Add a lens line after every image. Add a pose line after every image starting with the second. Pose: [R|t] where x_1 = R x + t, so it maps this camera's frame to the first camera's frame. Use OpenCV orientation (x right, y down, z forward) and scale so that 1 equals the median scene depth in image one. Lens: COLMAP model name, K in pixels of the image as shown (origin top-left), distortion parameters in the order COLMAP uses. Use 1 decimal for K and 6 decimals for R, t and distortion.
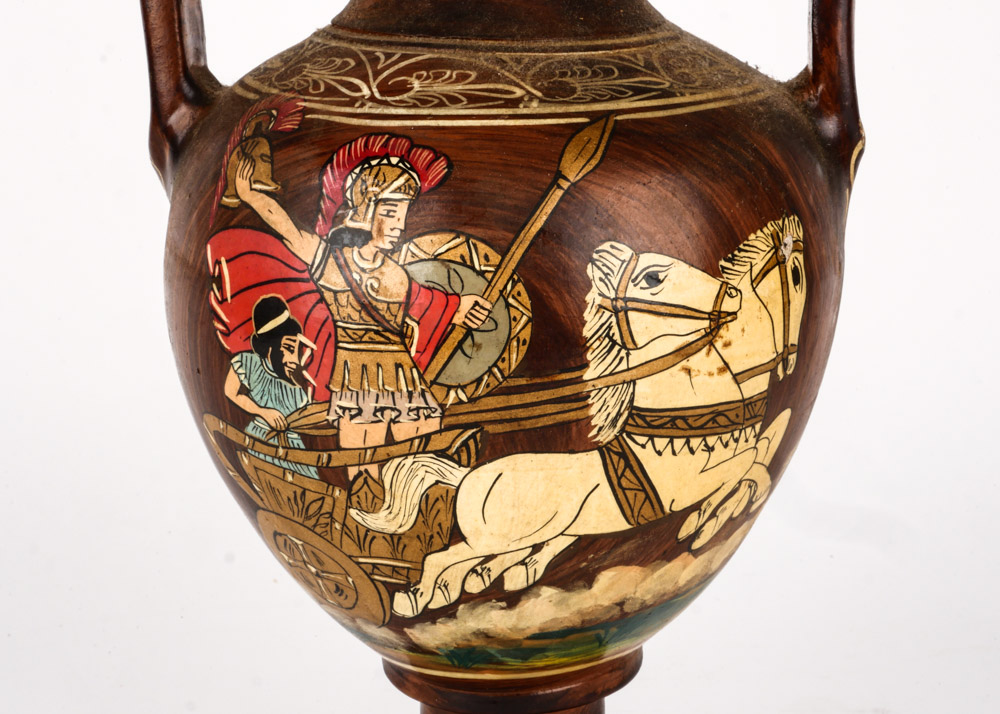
lens RADIAL K [[2136.2, 0, 500.3], [0, 2136.2, 354.6], [0, 0, 1]] dist [-0.016130, 0.000000]
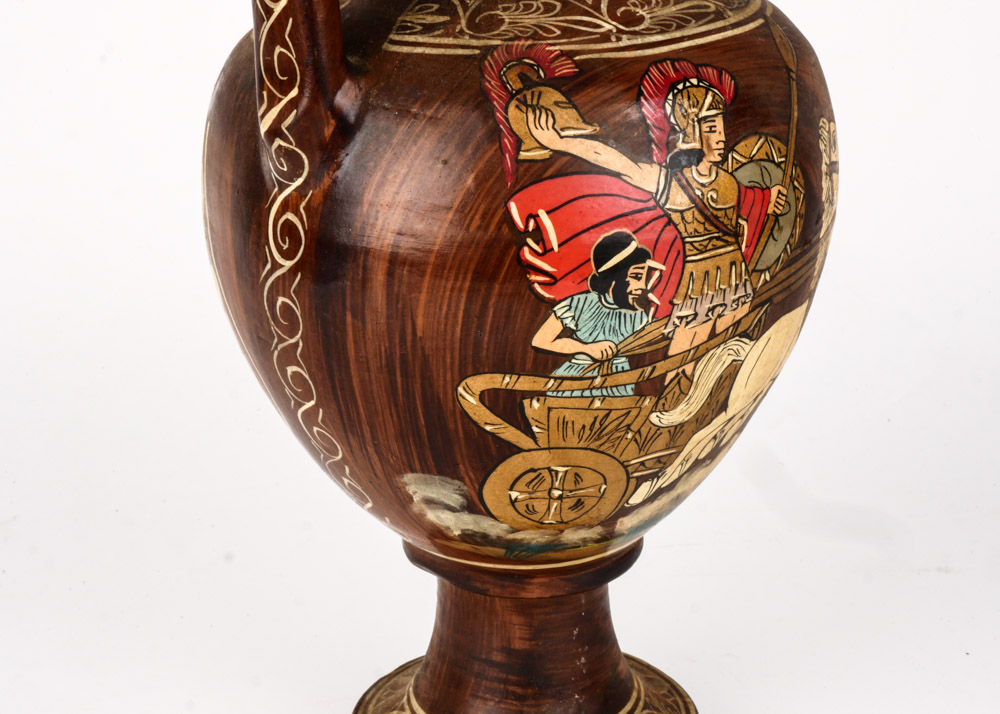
lens RADIAL K [[2136.2, 0, 500.0], [0, 2136.2, 358.5], [0, 0, 1]] dist [-0.016130, 0.000000]
pose [[0.600354, -0.264323, 0.754791, -0.928874], [0.215353, 0.962371, 0.165726, -0.150396], [-0.770194, 0.063052, 0.634686, 0.378992]]
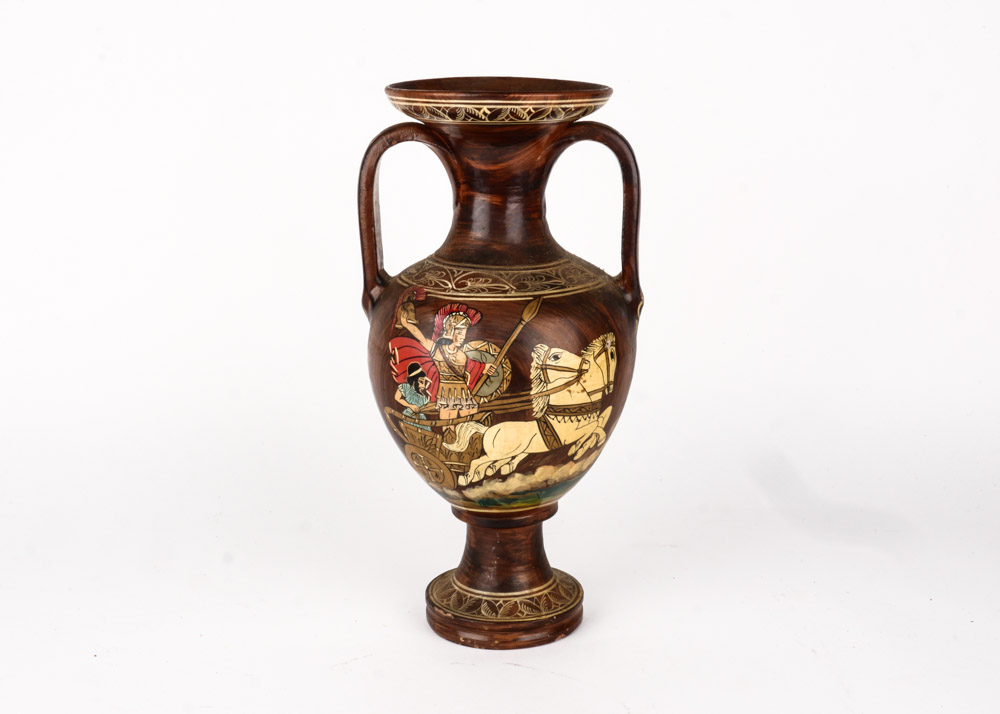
lens RADIAL K [[1763.2, 0, 498.8], [0, 1763.2, 359.3], [0, 0, 1]] dist [-0.006996, 0.000000]
pose [[0.999983, 0.005374, -0.002245, 0.003322], [-0.005391, 0.999956, -0.007654, -0.014775], [0.002204, 0.007666, 0.999968, -1.197312]]
